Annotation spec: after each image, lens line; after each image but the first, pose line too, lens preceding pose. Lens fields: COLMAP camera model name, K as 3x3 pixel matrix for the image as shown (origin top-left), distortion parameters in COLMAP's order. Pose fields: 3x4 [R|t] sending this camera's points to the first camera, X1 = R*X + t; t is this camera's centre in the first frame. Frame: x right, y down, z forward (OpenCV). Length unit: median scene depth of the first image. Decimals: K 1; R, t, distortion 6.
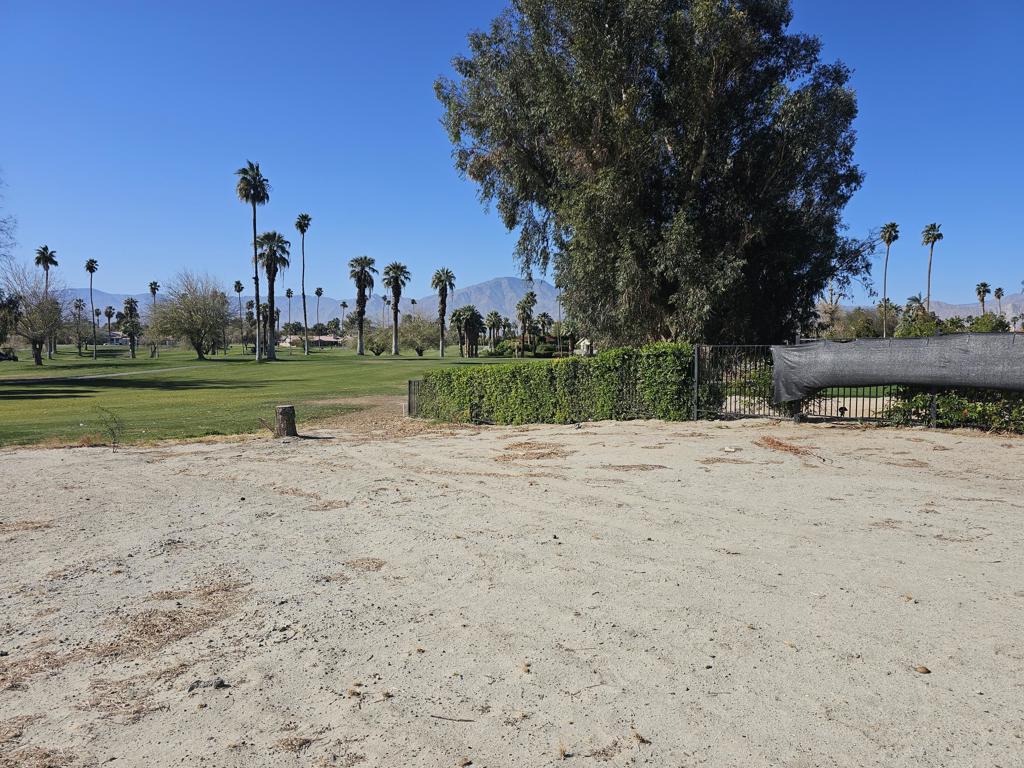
lens RADIAL K [[678.6, 0, 516.3], [0, 678.6, 391.6], [0, 0, 1]] dist [0.048281, -0.052613]
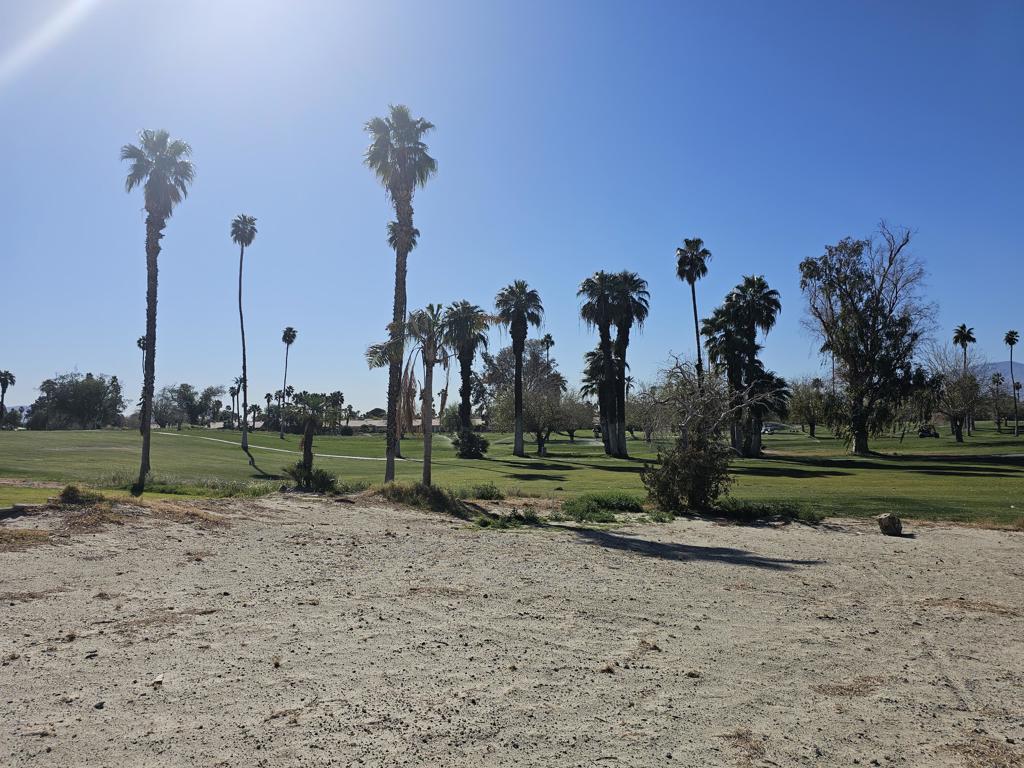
lens RADIAL K [[679.1, 0, 493.2], [0, 679.1, 382.7], [0, 0, 1]] dist [0.020457, -0.023608]
pose [[0.360658, -0.067414, -0.930259, -0.001960], [-0.048811, 0.994653, -0.091005, -0.000287], [0.931420, 0.078229, 0.355439, -0.003053]]
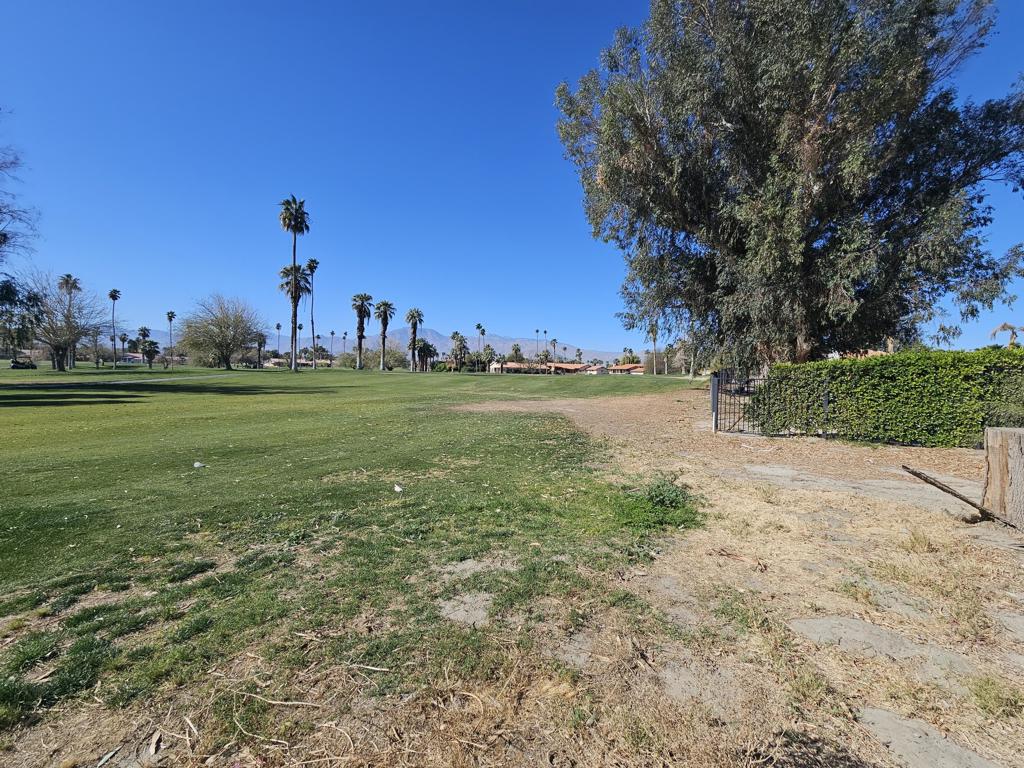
lens RADIAL K [[418.1, 0, 509.3], [0, 418.1, 382.4], [0, 0, 1]] dist [-0.000426, 0.000164]
pose [[0.976244, 0.009440, 0.216467, -0.123964], [-0.000870, 0.999213, -0.039652, 0.001220], [-0.216671, 0.038522, 0.975484, 0.171995]]
